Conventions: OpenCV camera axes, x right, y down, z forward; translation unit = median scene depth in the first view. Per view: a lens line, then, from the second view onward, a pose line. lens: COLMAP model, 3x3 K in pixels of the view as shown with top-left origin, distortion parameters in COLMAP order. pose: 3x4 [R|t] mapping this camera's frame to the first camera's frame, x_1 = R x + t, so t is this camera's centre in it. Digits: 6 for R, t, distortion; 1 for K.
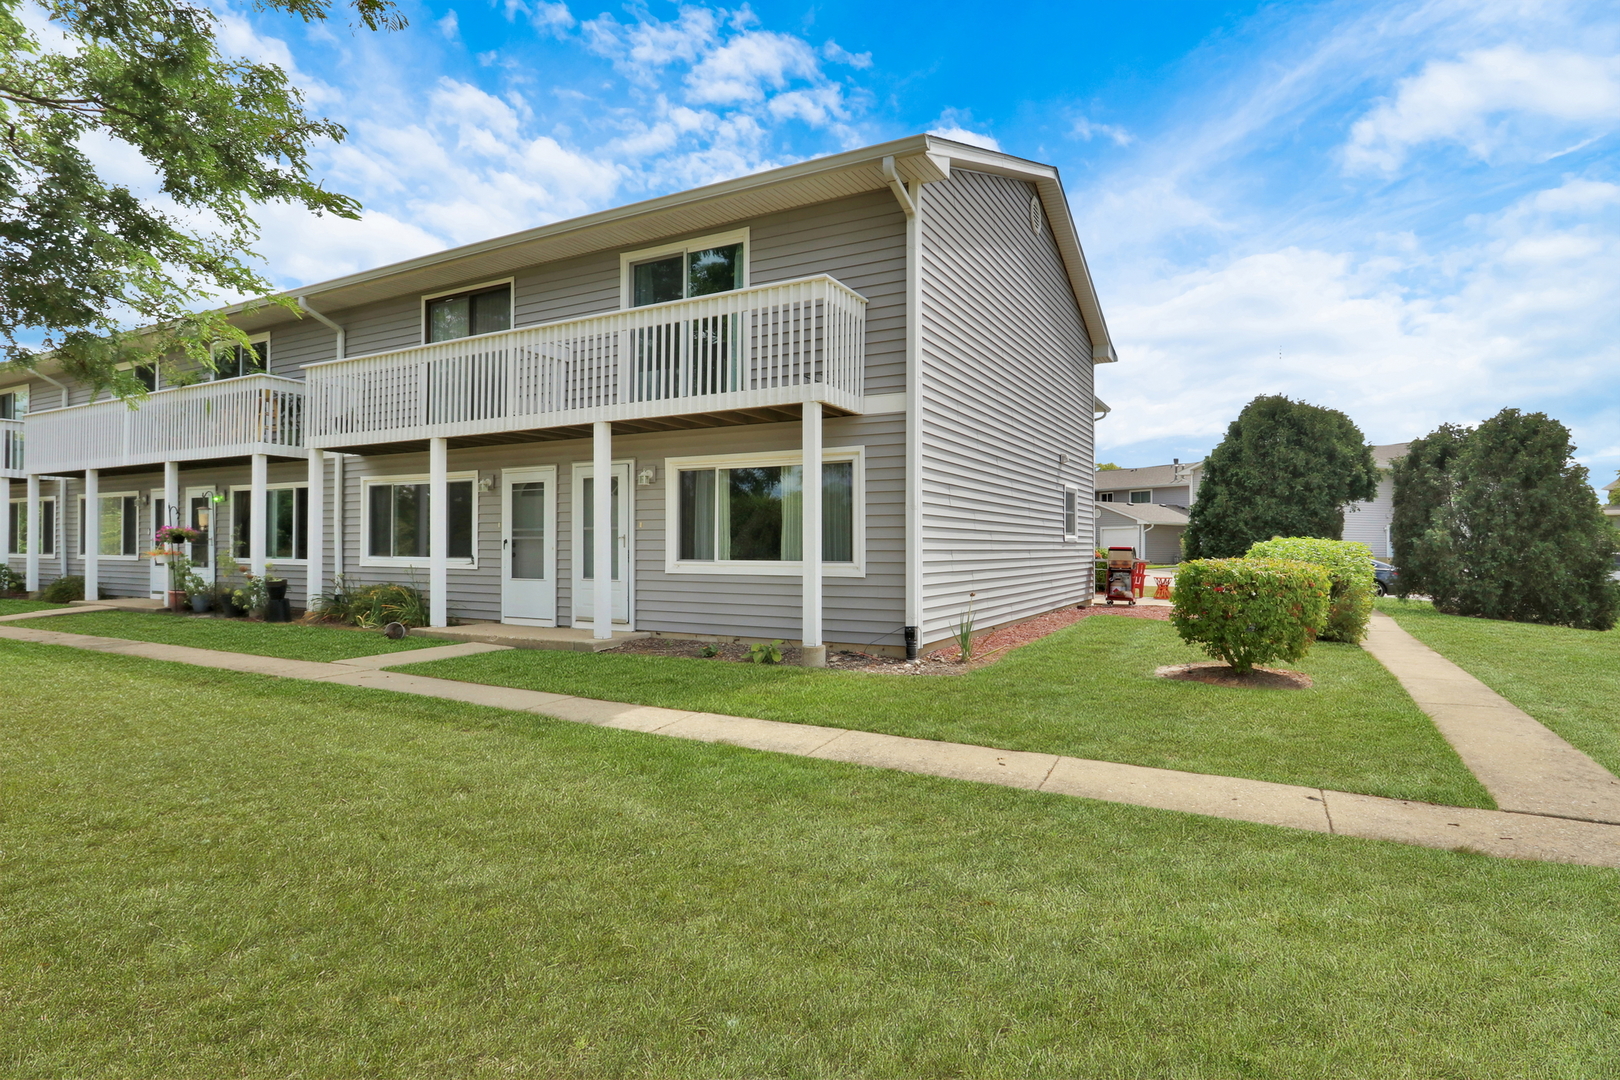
lens RADIAL K [[845.0, 0, 769.6], [0, 845.0, 544.0], [0, 0, 1]] dist [0.002446, 0.001195]
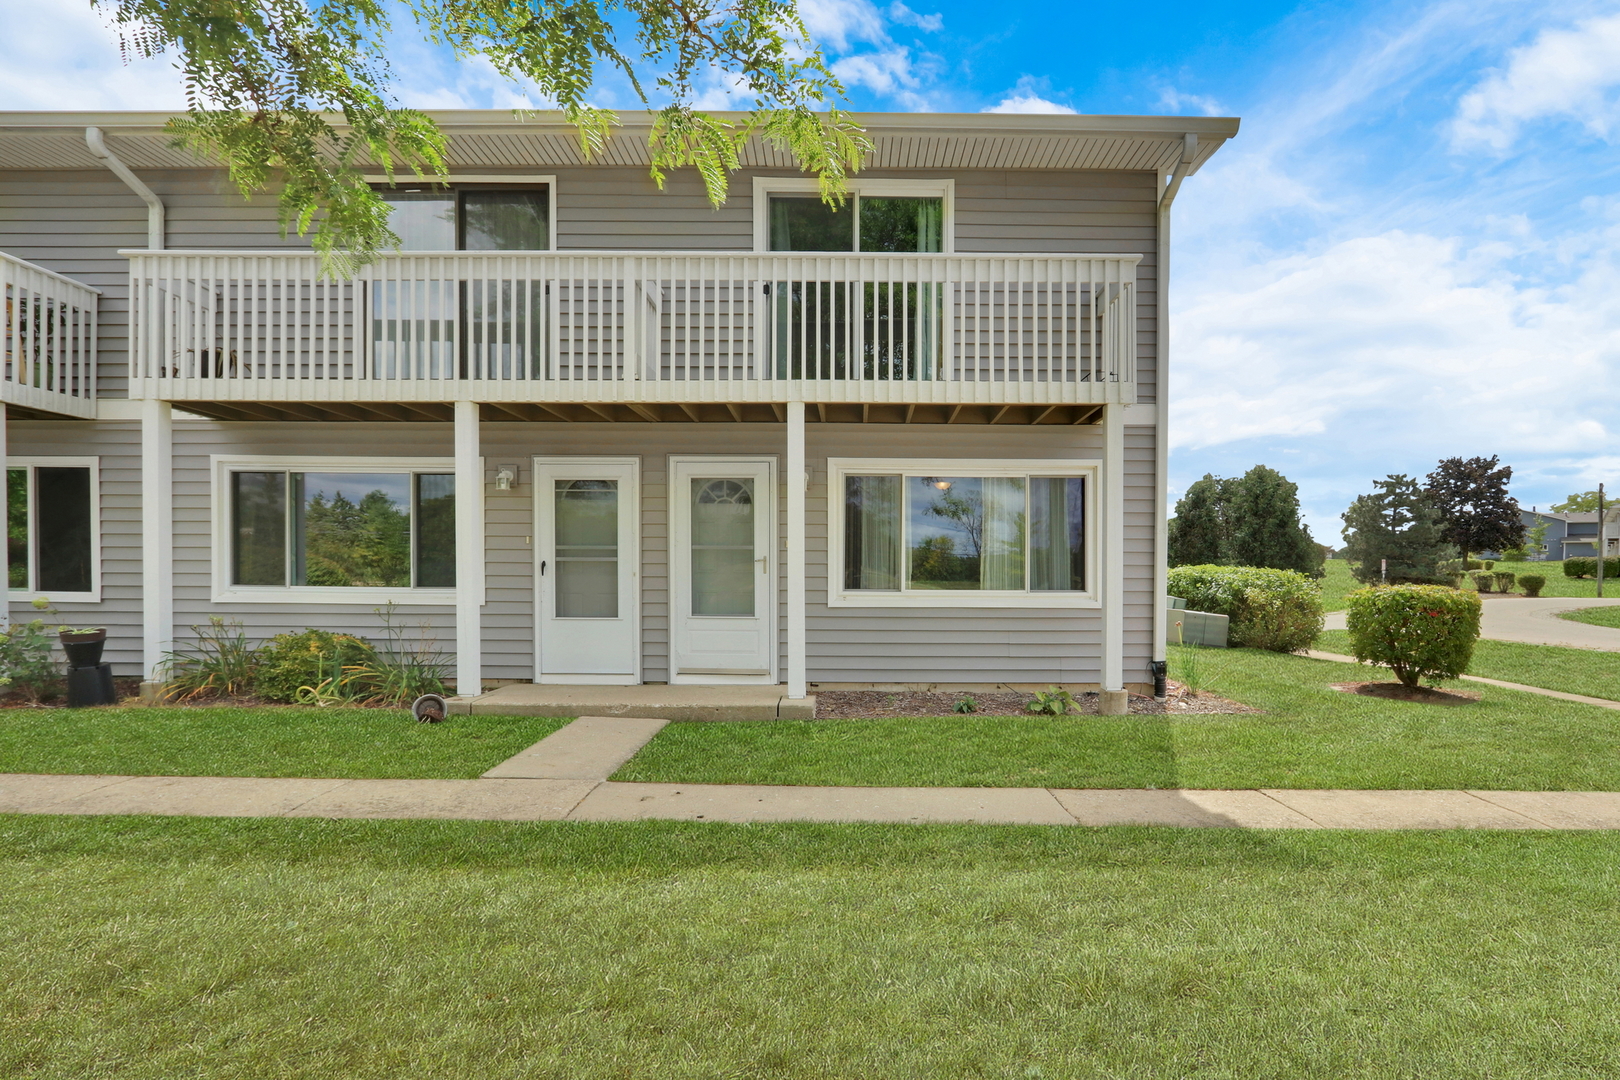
lens RADIAL K [[884.1, 0, 810.3], [0, 884.1, 589.9], [0, 0, 1]] dist [-0.003183, -0.000901]
pose [[0.868588, -0.008135, 0.495468, -0.479989], [-0.004842, 0.999678, 0.024902, -0.001095], [-0.495511, -0.024029, 0.868269, 0.270766]]
